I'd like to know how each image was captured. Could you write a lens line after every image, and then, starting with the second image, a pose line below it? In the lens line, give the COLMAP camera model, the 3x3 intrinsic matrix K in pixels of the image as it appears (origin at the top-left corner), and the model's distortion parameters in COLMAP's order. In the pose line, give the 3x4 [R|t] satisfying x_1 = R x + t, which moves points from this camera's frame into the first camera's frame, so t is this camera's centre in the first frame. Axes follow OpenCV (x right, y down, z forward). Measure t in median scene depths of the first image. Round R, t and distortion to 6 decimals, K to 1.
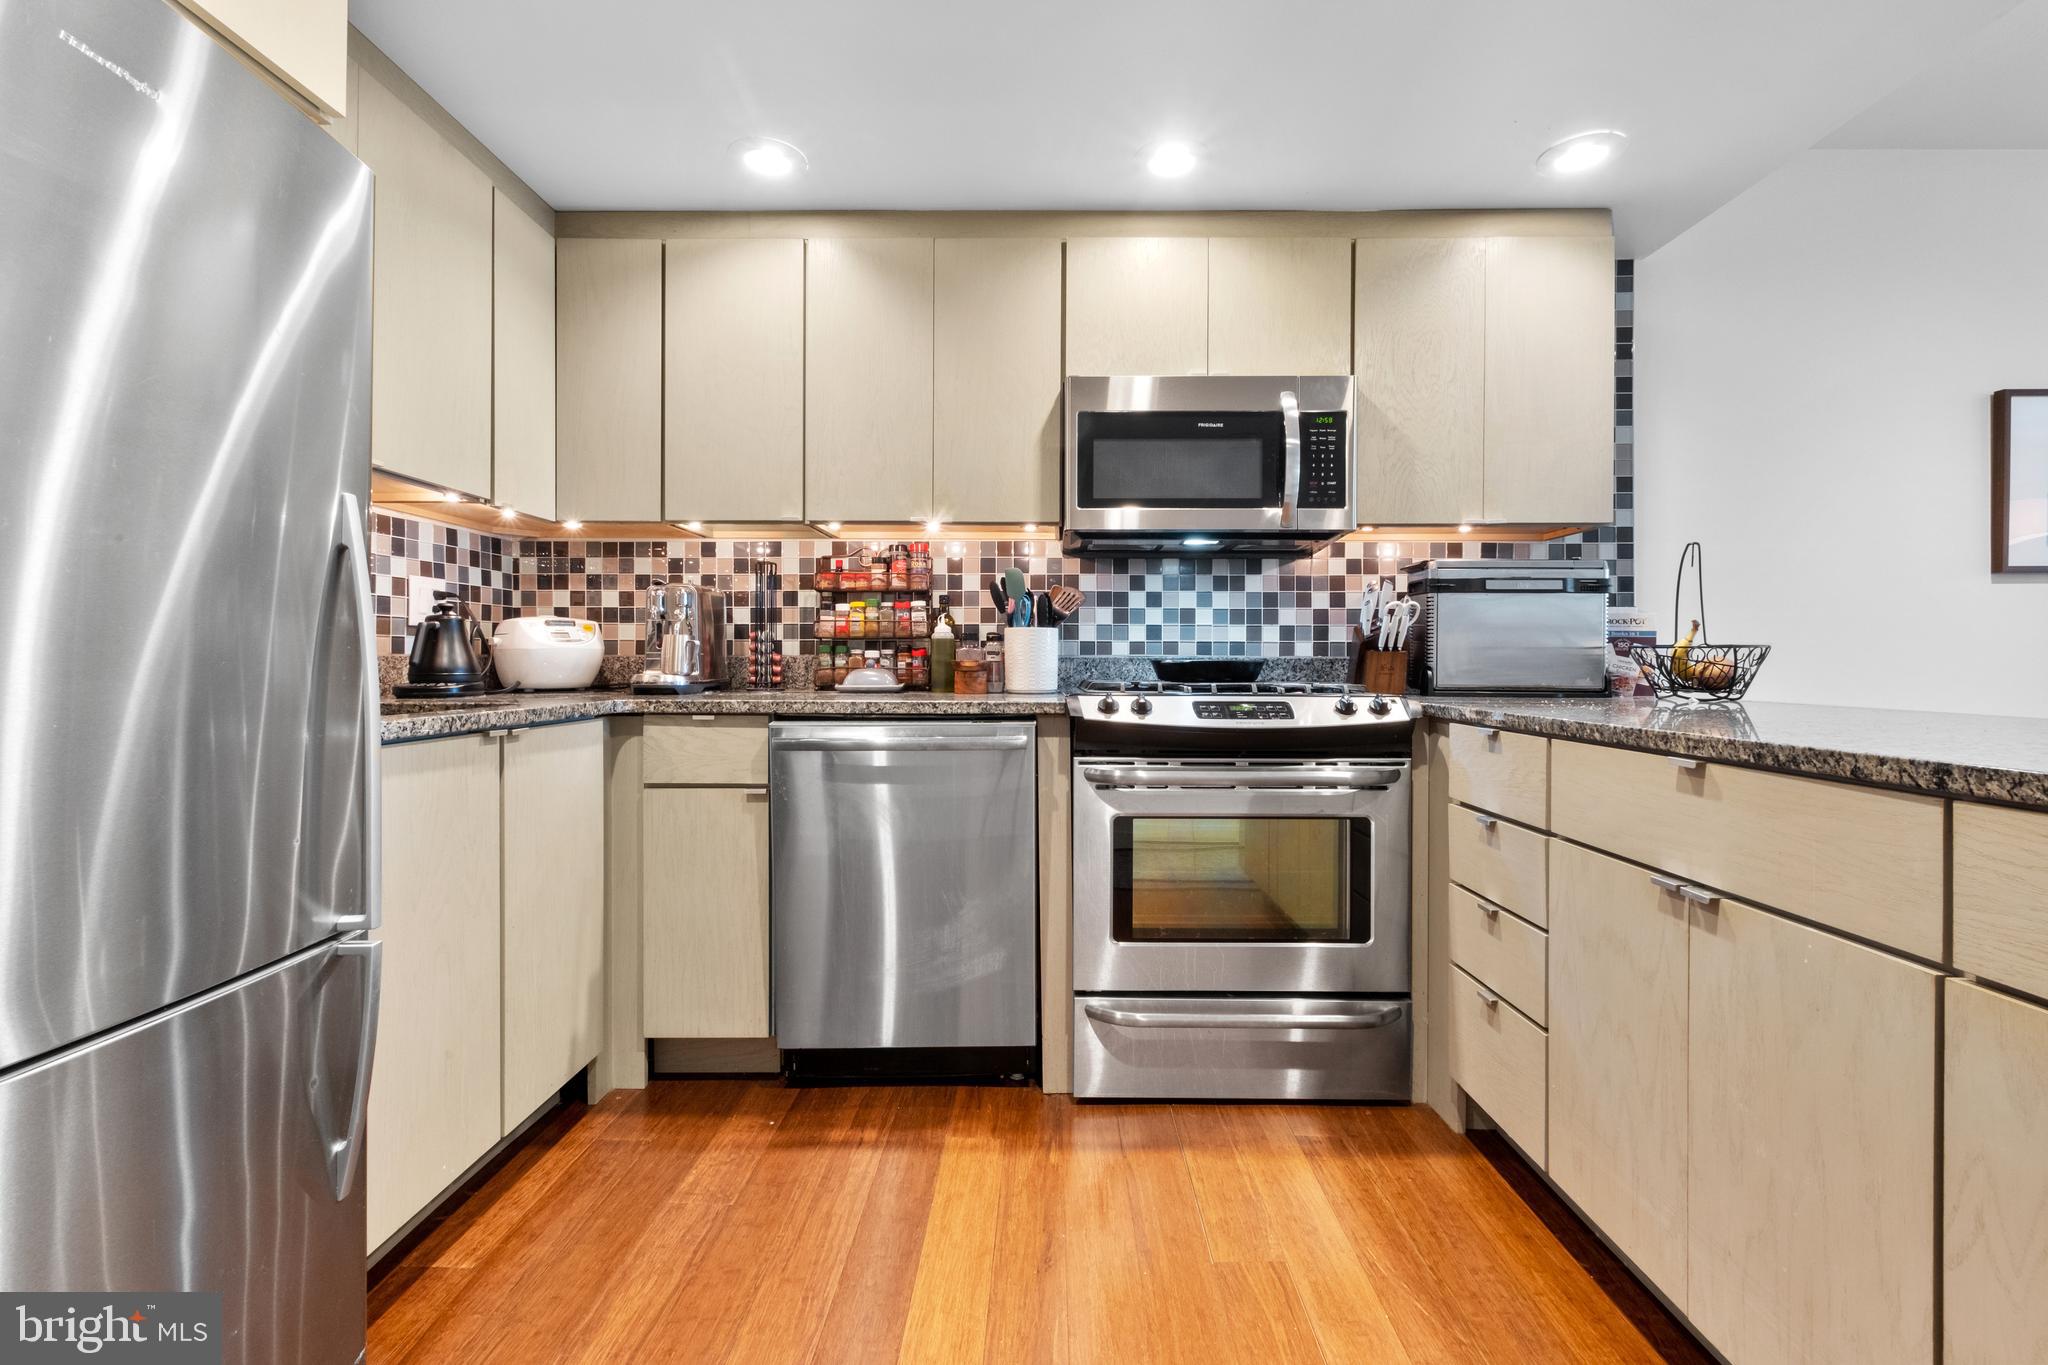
lens RADIAL K [[890.5, 0, 1031.7], [0, 890.5, 659.5], [0, 0, 1]] dist [0.012460, -0.010187]
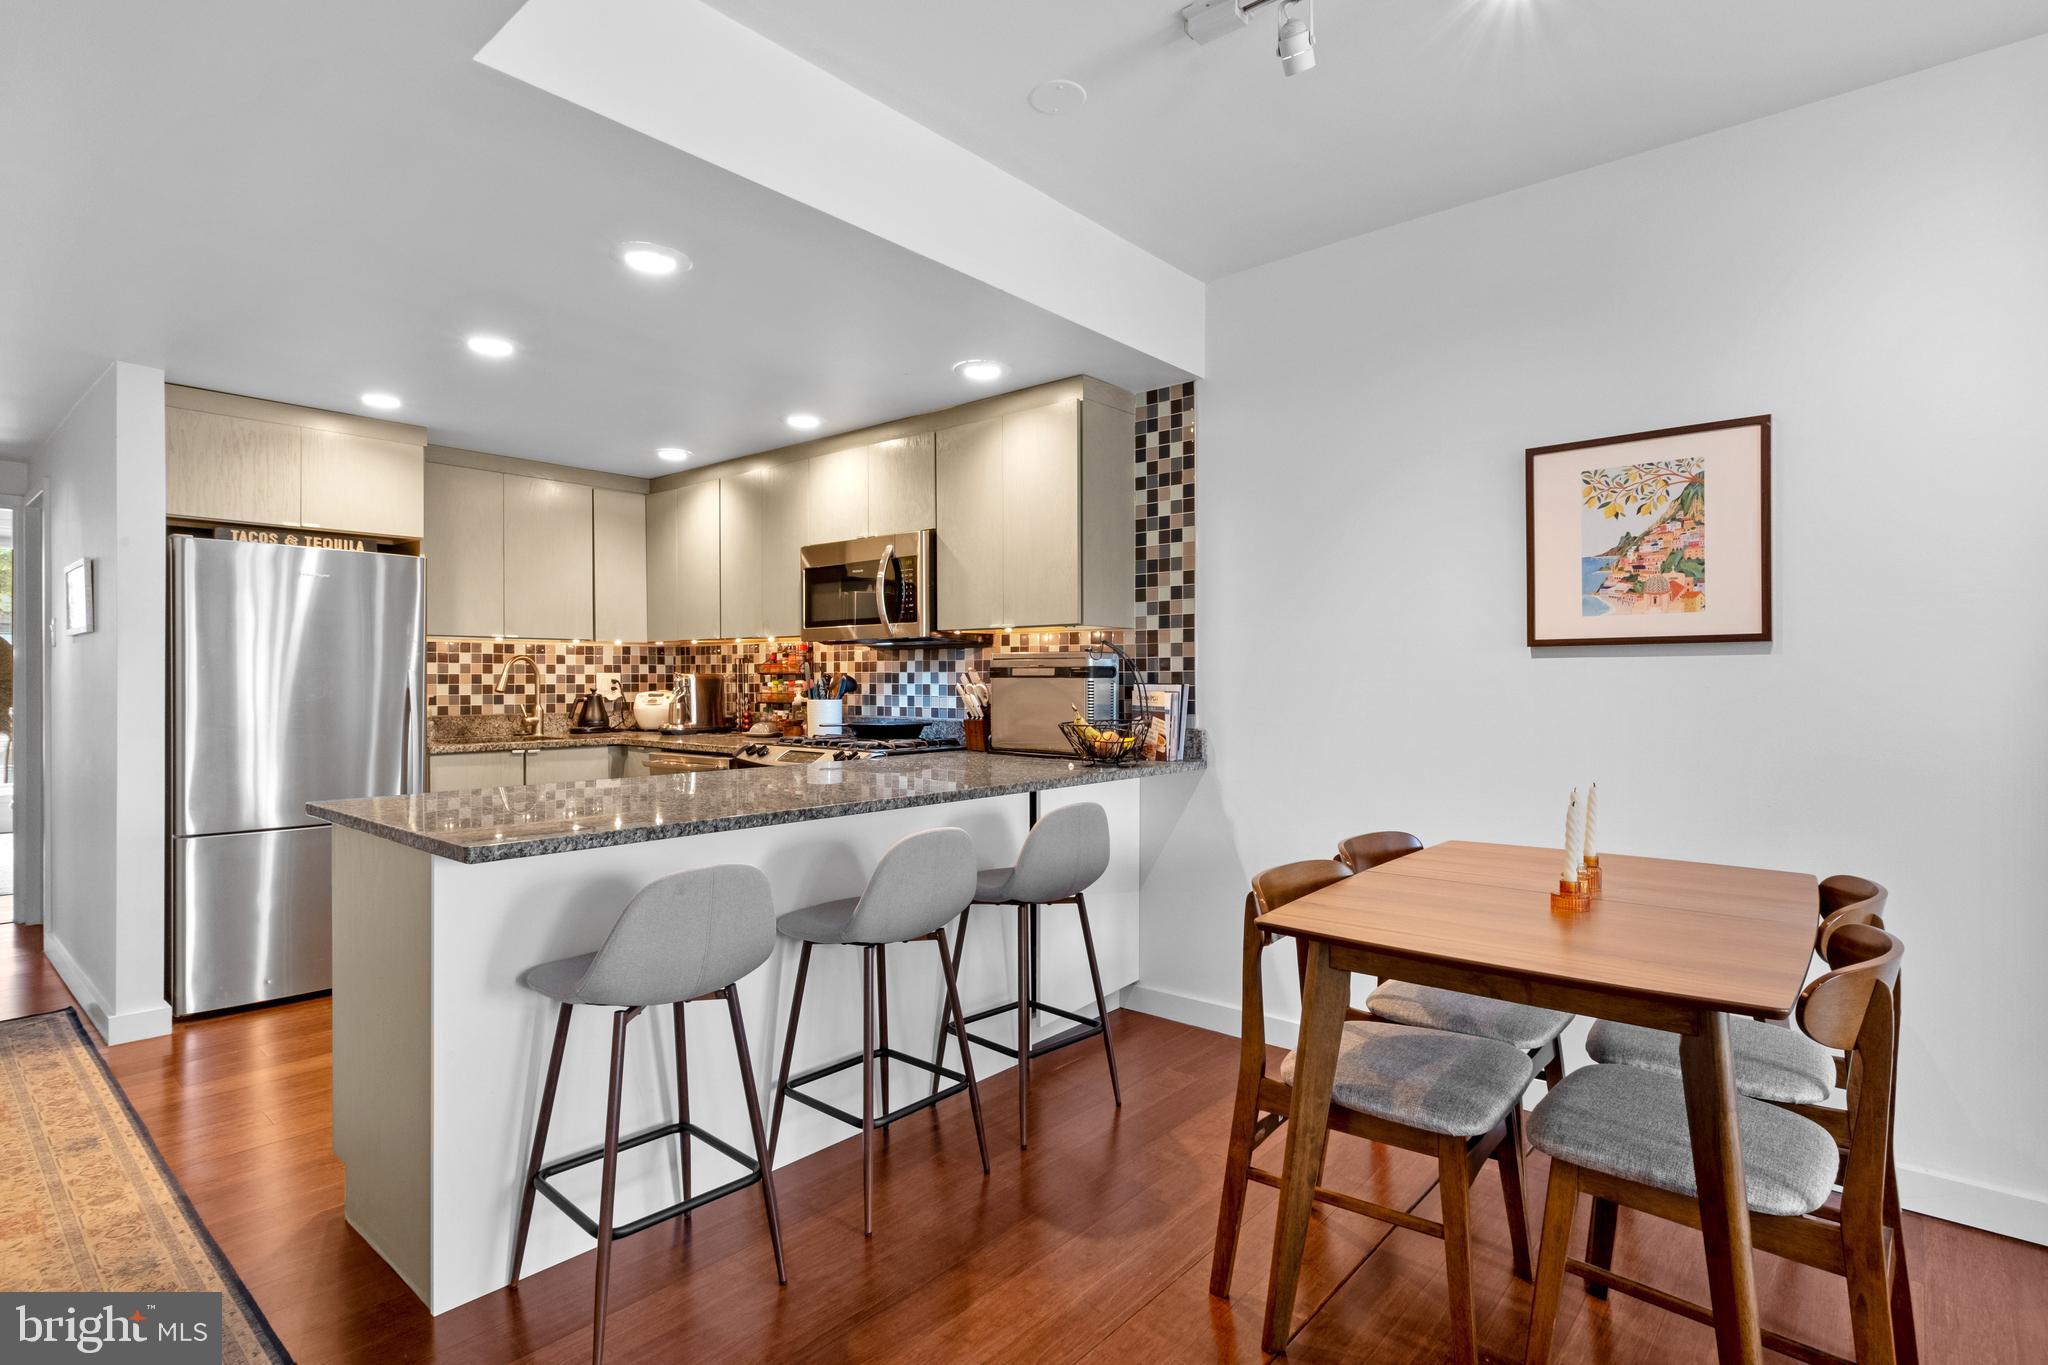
lens RADIAL K [[1005.1, 0, 1024.0], [0, 1005.1, 682.5], [0, 0, 1]] dist [0.003592, -0.000810]
pose [[0.771559, -0.001744, -0.636156, 1.462673], [0.003237, 0.999994, 0.001185, -0.068772], [0.636150, -0.002973, 0.771560, -0.150446]]
